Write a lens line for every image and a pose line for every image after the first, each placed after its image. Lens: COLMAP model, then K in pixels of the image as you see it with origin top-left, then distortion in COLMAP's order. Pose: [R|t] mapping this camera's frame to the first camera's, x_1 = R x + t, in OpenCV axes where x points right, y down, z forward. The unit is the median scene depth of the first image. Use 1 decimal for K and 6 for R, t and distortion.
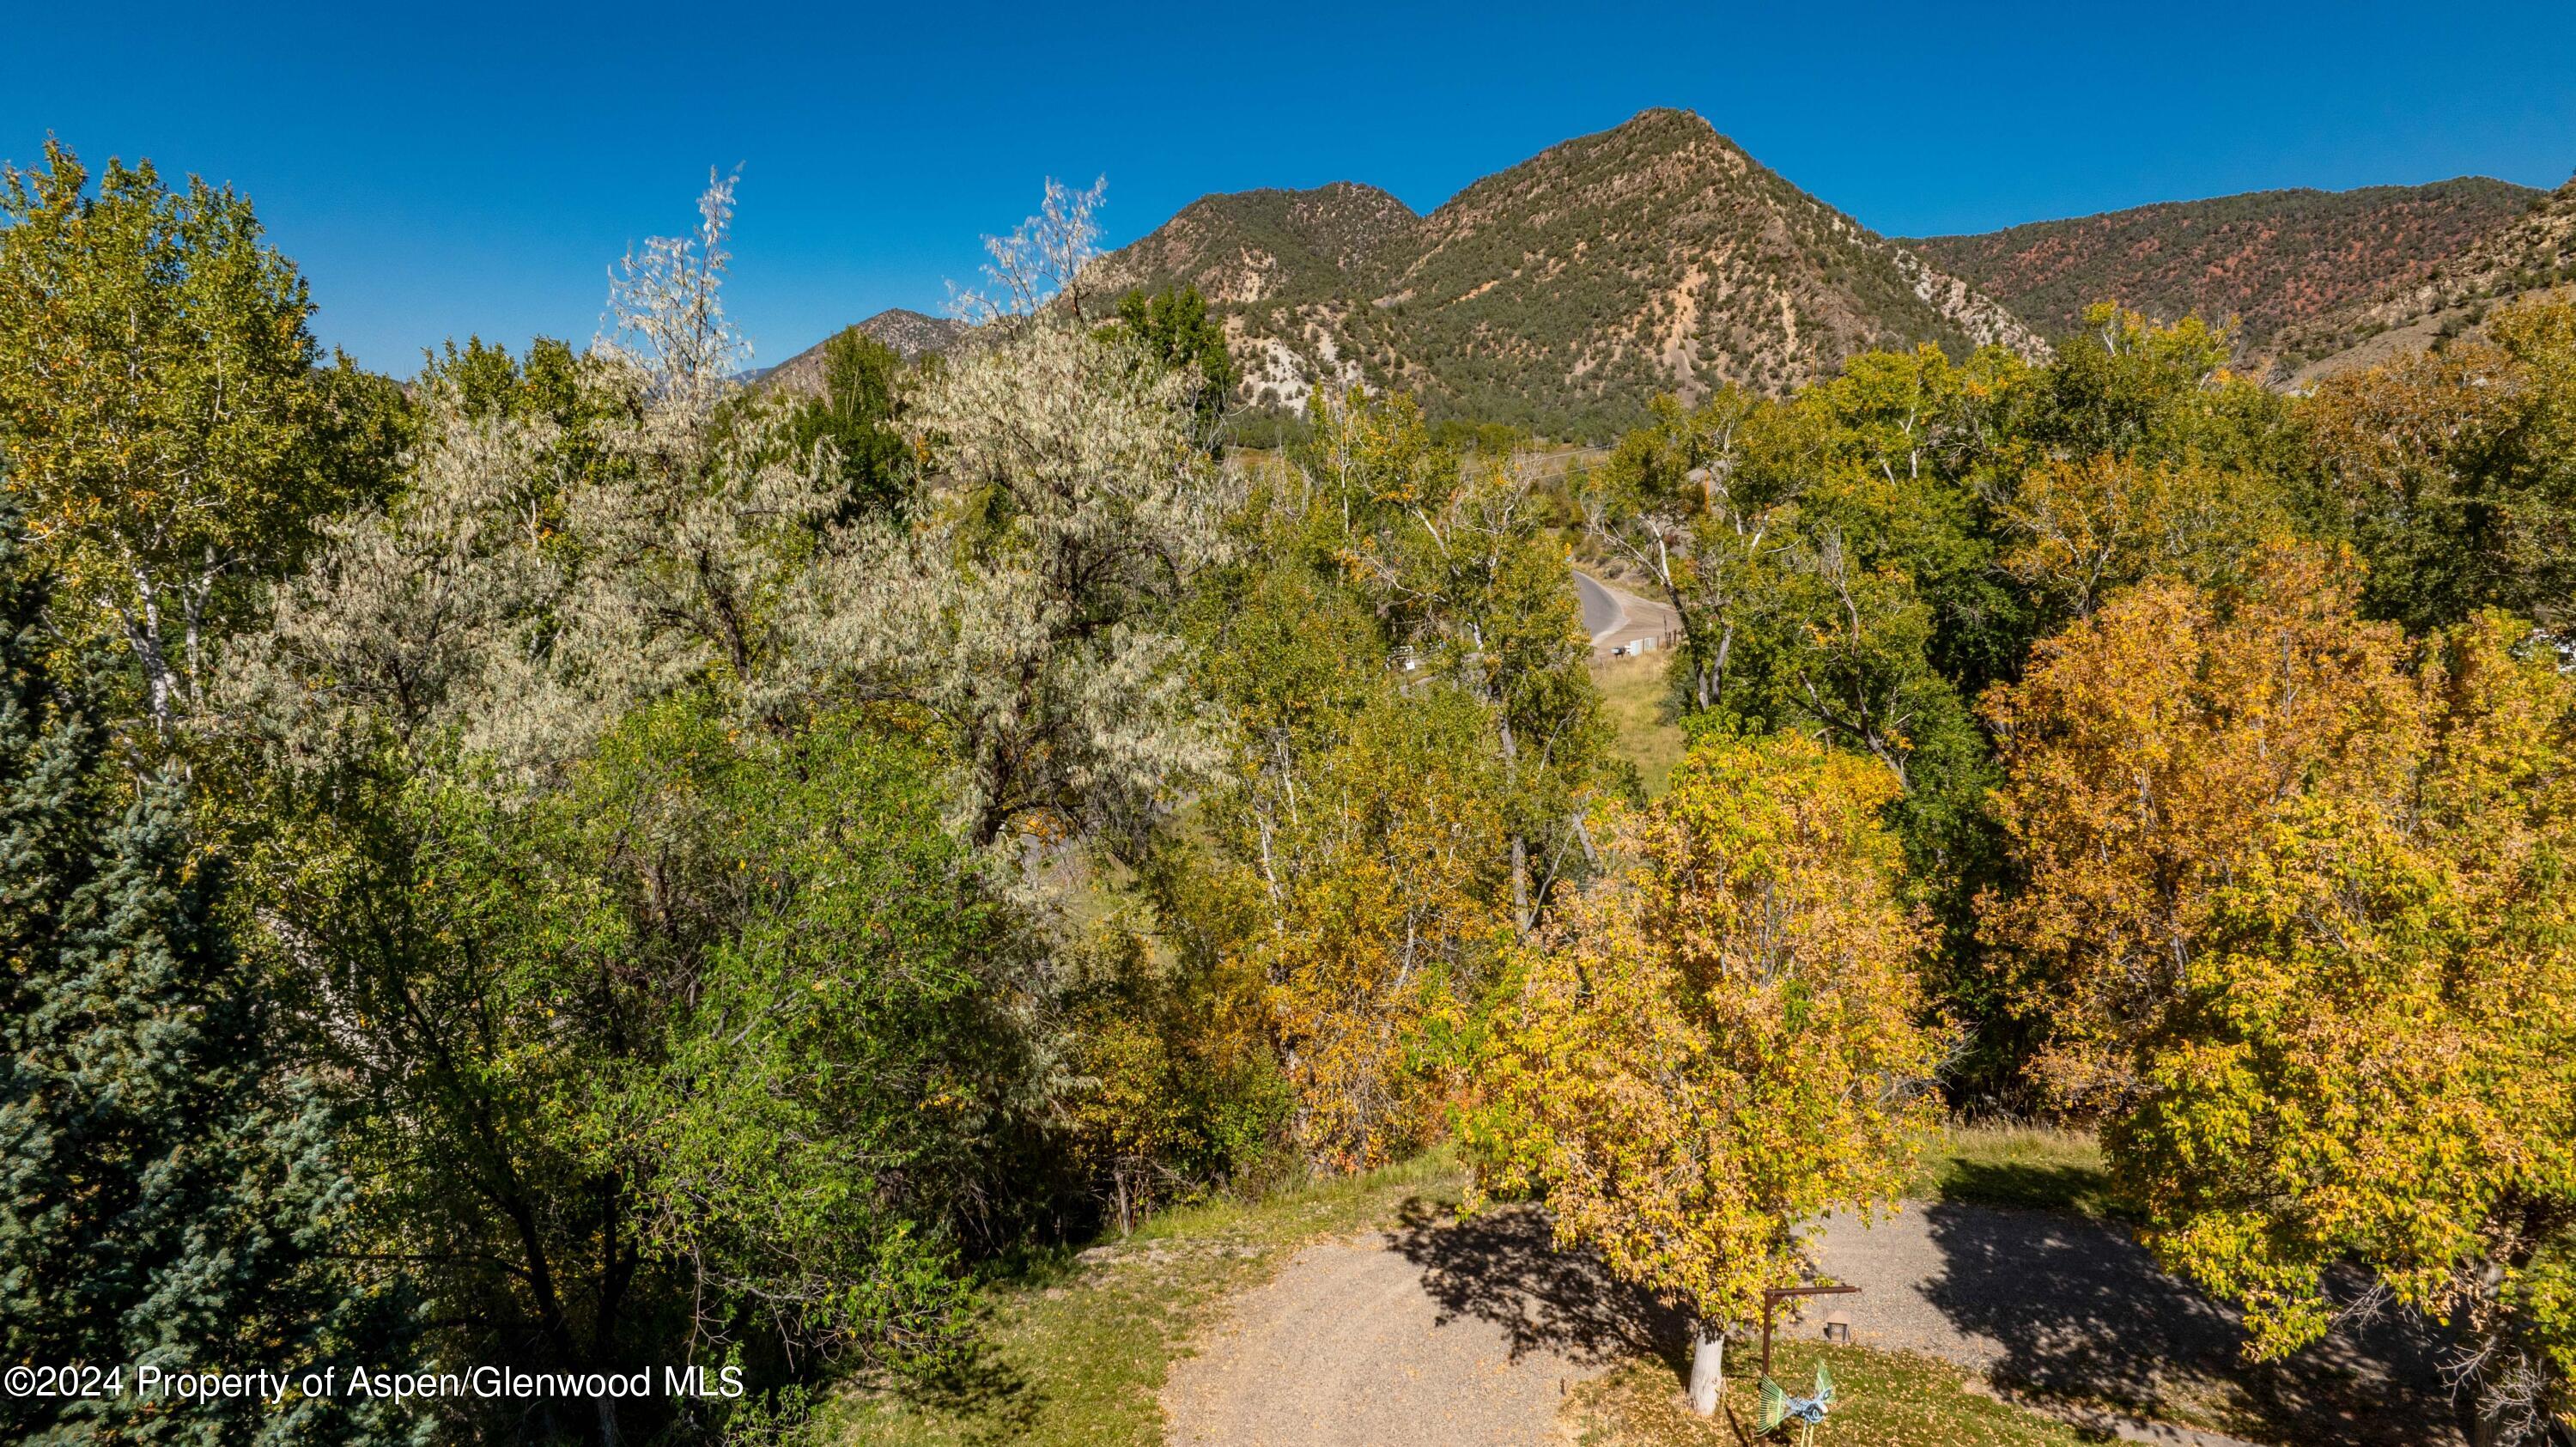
lens RADIAL K [[1807.8, 0, 1293.6], [0, 1807.8, 730.5], [0, 0, 1]] dist [-0.006223, 0.008579]
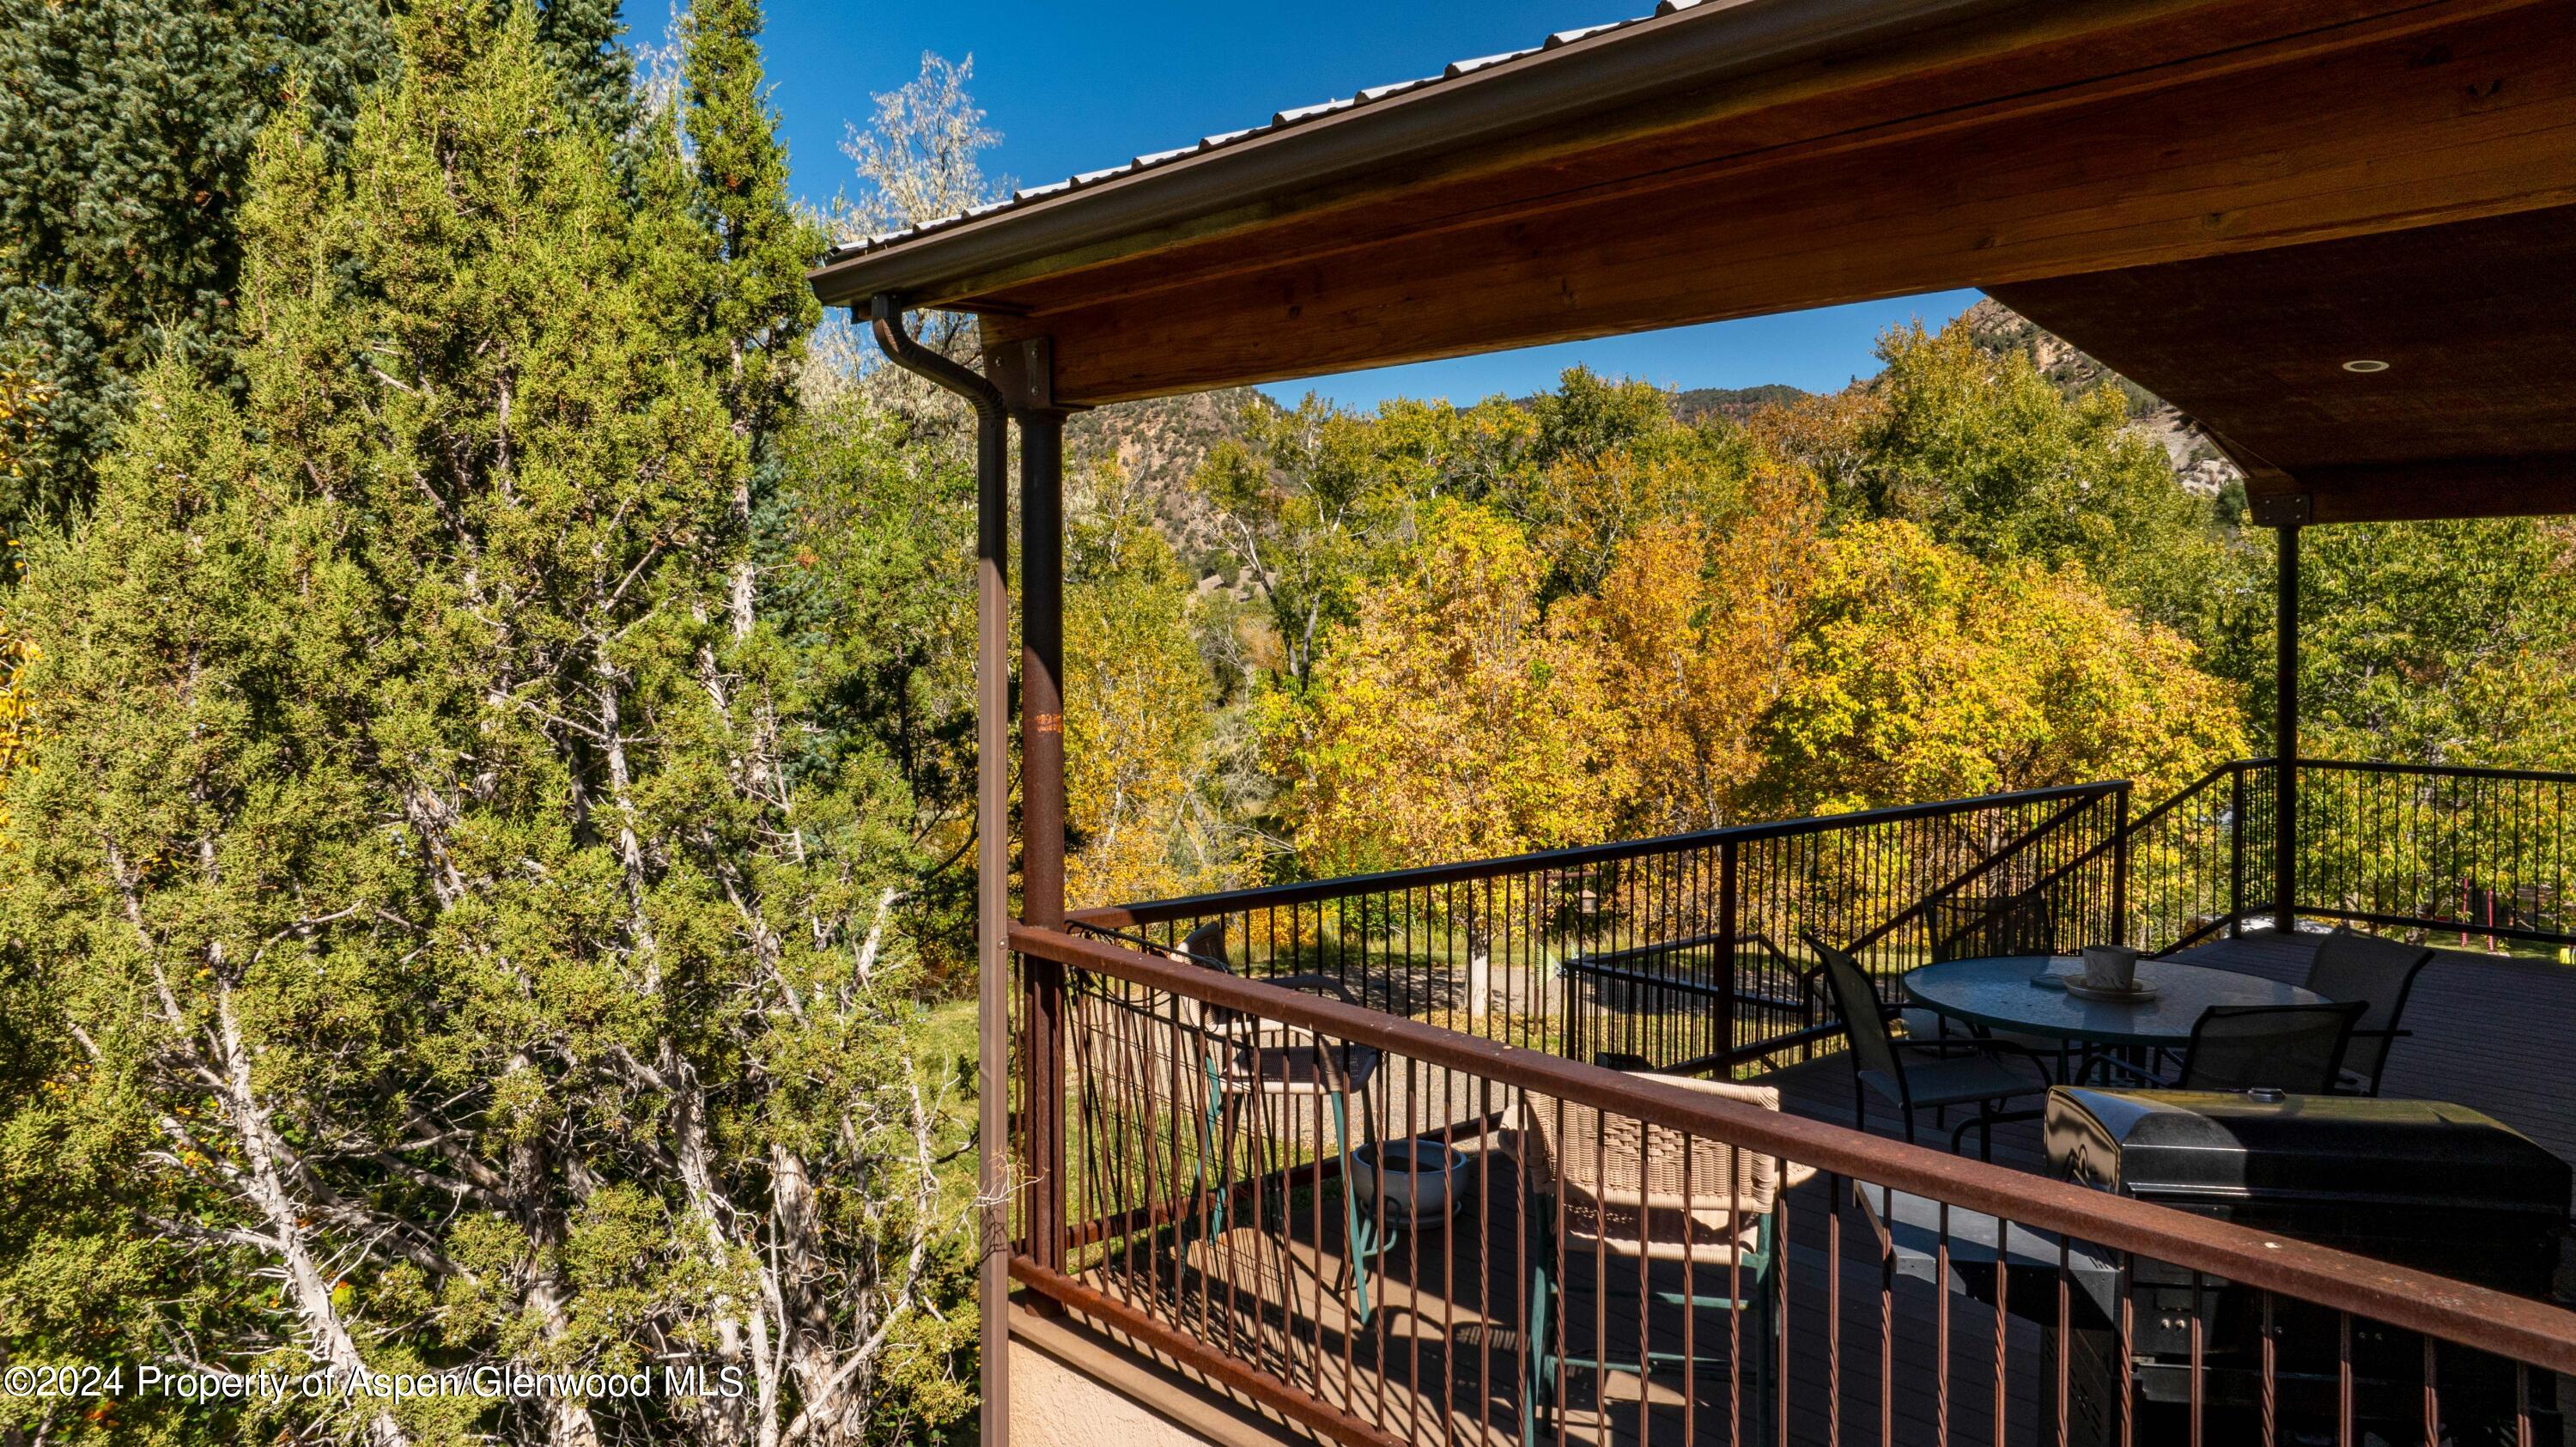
lens RADIAL K [[1807.8, 0, 1295.9], [0, 1807.8, 713.2], [0, 0, 1]] dist [-0.006223, 0.008579]
pose [[0.954338, -0.017656, 0.298208, -0.322240], [0.046533, 0.994853, -0.090013, 0.317684], [-0.295084, 0.099779, 0.950247, -0.239707]]
